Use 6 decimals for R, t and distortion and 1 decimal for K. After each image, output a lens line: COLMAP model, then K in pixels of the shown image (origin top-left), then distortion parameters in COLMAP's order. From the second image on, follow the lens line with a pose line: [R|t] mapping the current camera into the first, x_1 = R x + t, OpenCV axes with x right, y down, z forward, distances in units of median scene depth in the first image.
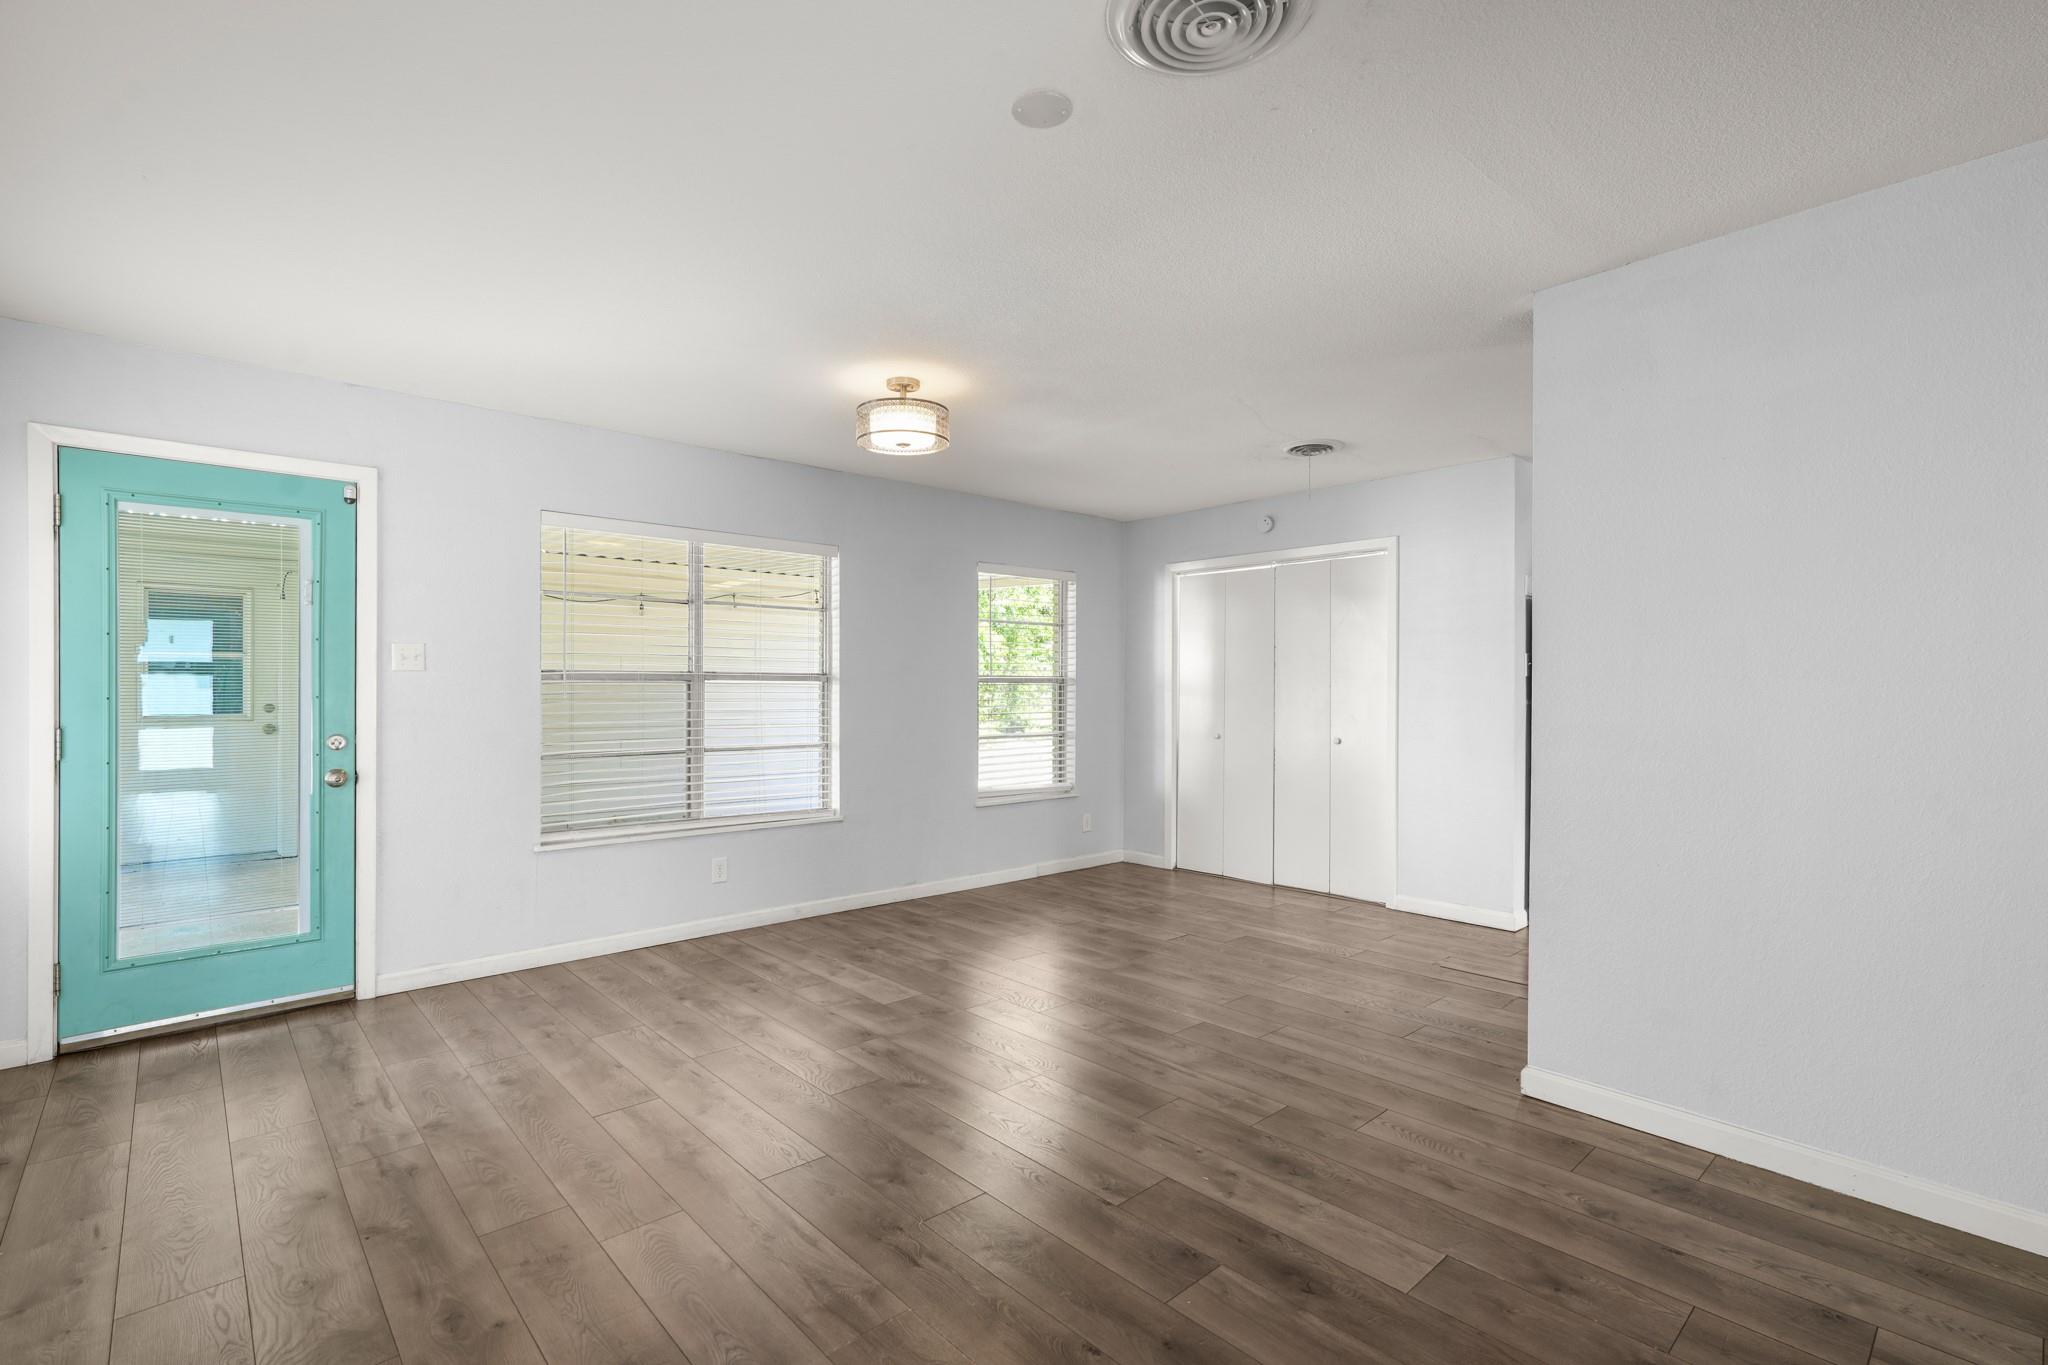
lens RADIAL K [[929.7, 0, 995.5], [0, 929.7, 696.0], [0, 0, 1]] dist [-0.000630, 0.000731]
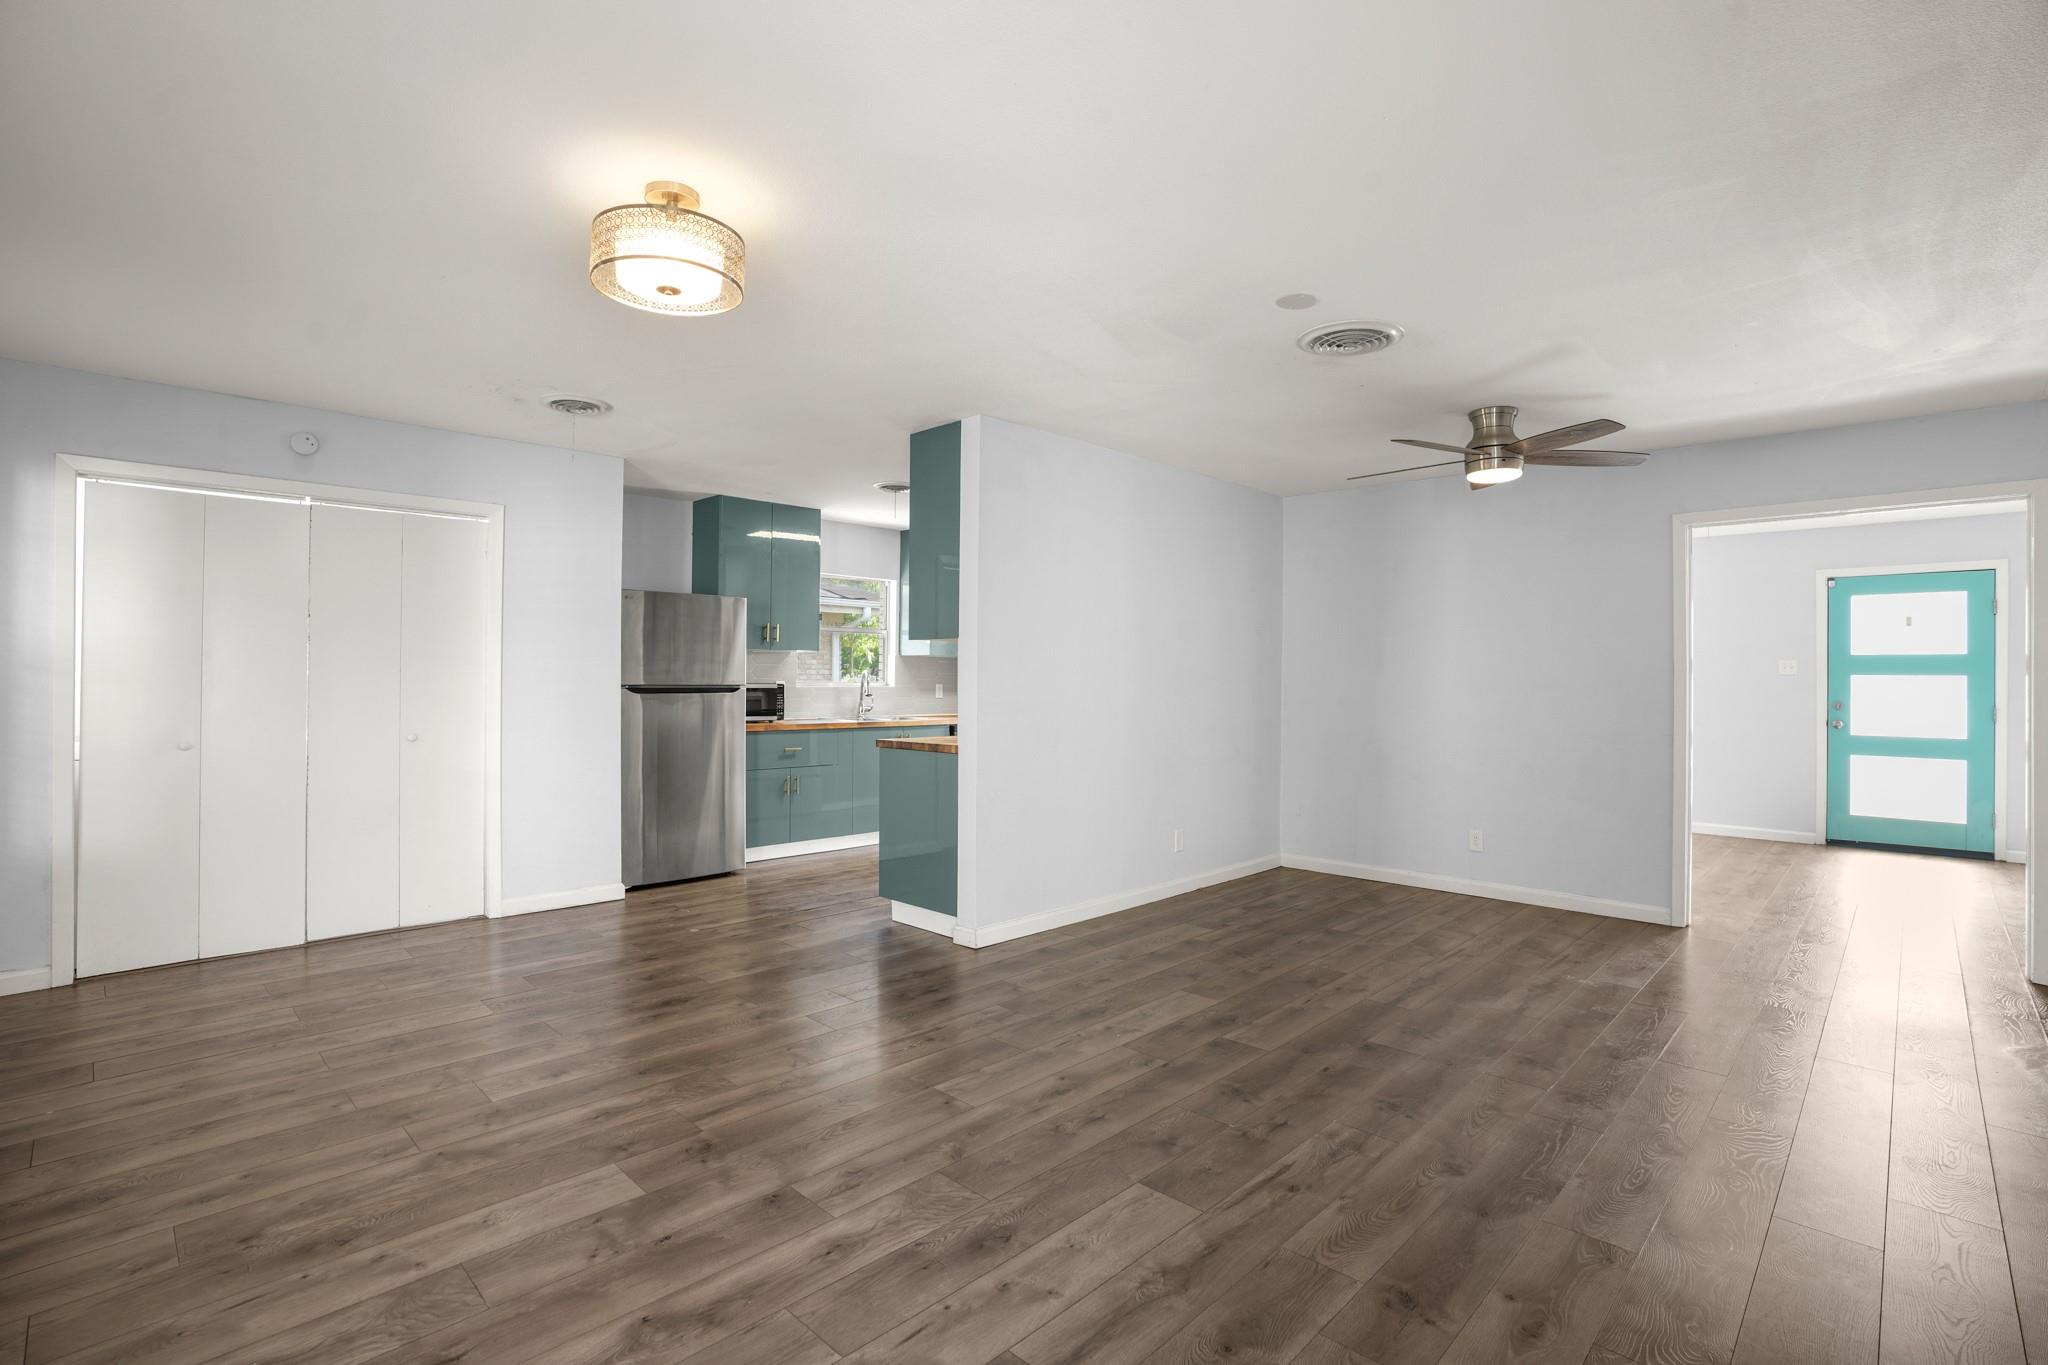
lens RADIAL K [[971.4, 0, 1017.8], [0, 971.4, 673.6], [0, 0, 1]] dist [-0.066136, 0.022063]
pose [[-0.072636, 0.002453, 0.997356, -0.944445], [0.001714, 0.999996, -0.002334, -0.009168], [-0.997357, 0.001540, -0.072639, 1.000548]]
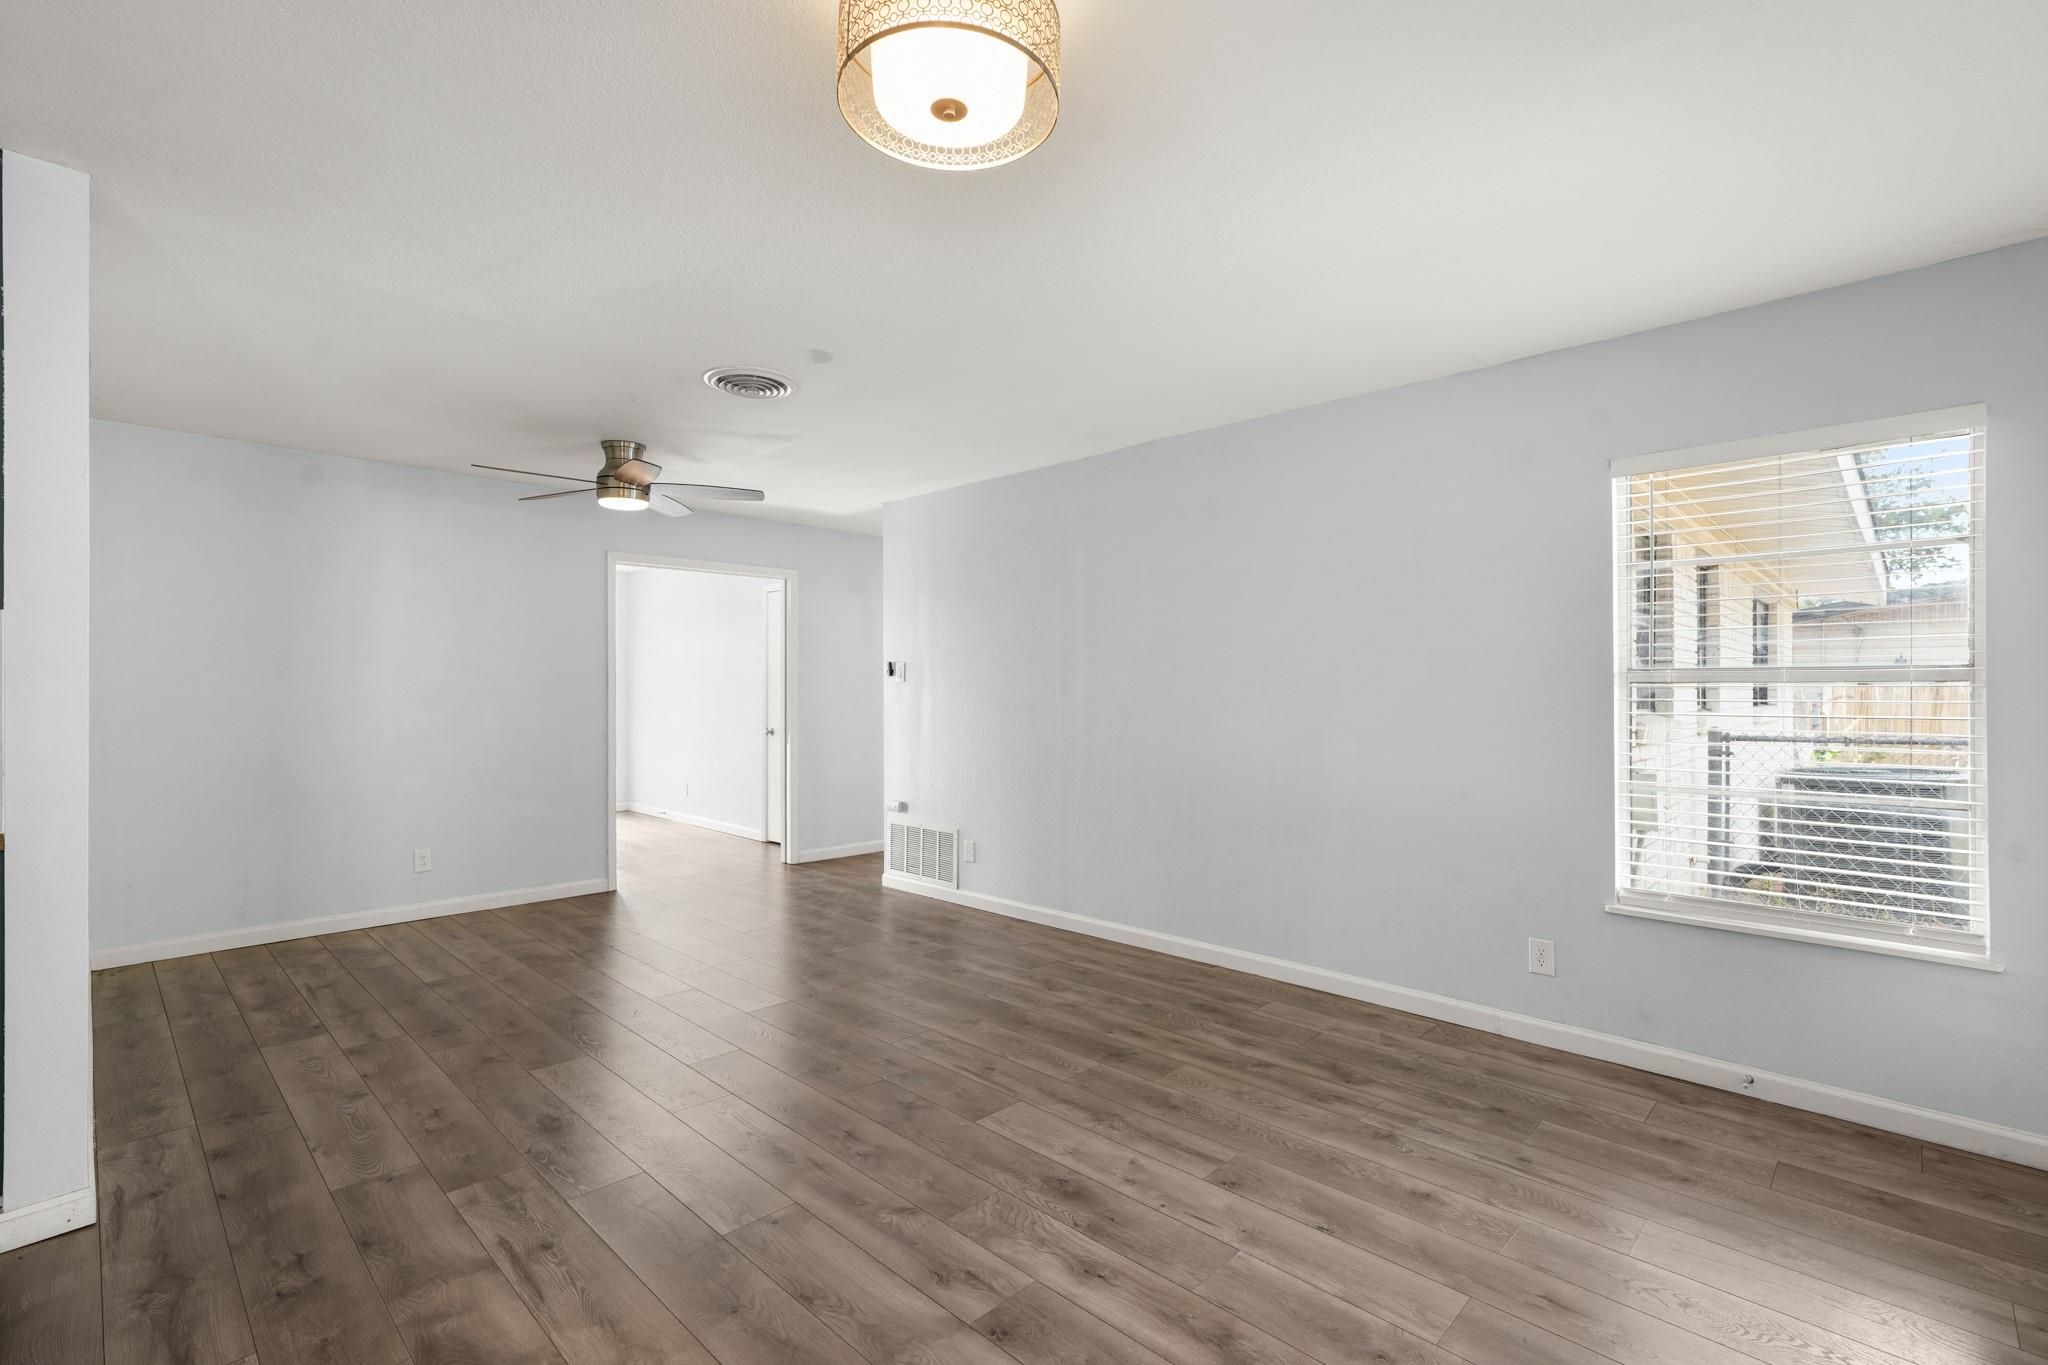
lens RADIAL K [[931.5, 0, 1027.2], [0, 931.5, 681.3], [0, 0, 1]] dist [-0.004799, 0.000166]
pose [[-0.995848, -0.002357, -0.091000, -0.120417], [-0.002392, 0.999997, 0.000275, -0.019122], [0.090999, 0.000491, -0.995851, 1.761130]]
